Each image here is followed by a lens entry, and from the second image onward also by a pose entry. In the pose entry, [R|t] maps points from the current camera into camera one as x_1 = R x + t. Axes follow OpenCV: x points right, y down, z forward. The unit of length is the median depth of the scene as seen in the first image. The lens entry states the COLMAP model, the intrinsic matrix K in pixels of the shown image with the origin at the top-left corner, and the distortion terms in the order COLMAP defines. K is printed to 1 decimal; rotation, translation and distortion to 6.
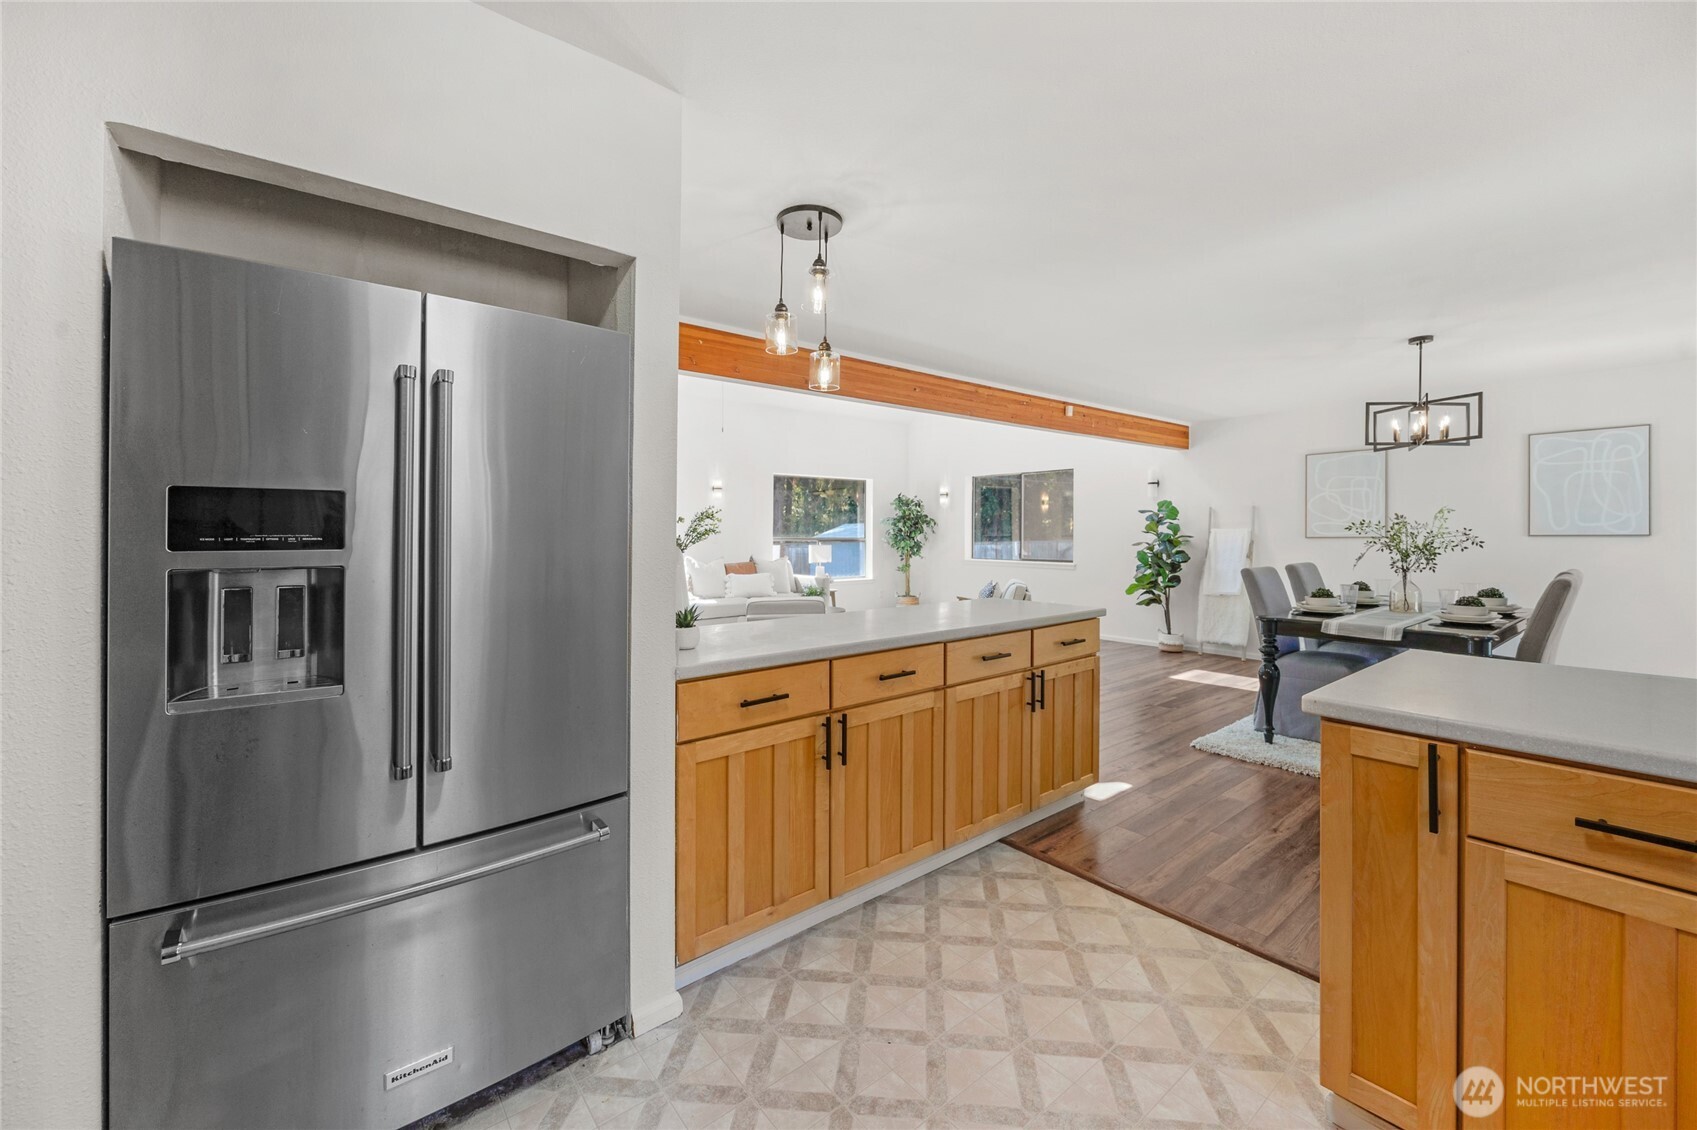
lens RADIAL K [[679.8, 0, 840.5], [0, 679.8, 534.4], [0, 0, 1]] dist [-0.001552, 0.000014]
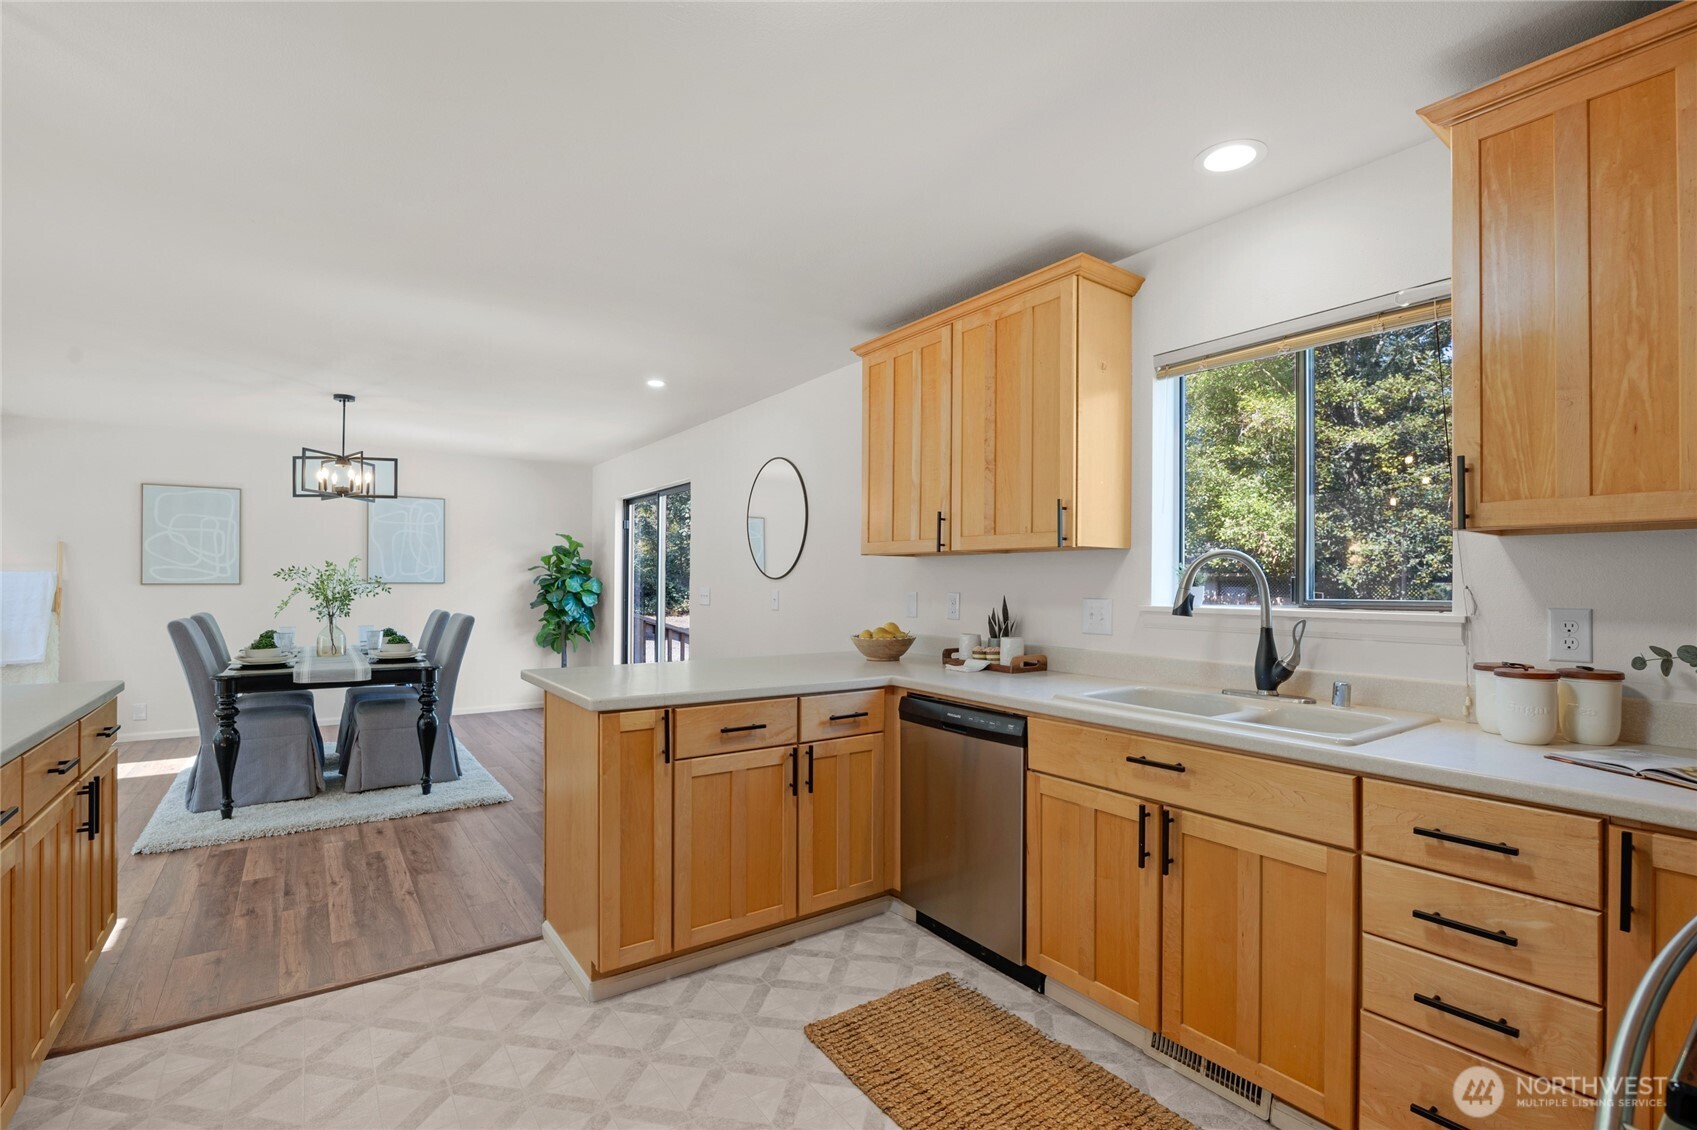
lens RADIAL K [[774.7, 0, 846.8], [0, 774.7, 579.2], [0, 0, 1]] dist [-0.003876, -0.000372]
pose [[0.066842, 0.008623, 0.997726, -0.349733], [-0.006666, 0.999944, -0.008196, 0.001775], [-0.997741, -0.006103, 0.066896, 0.157487]]
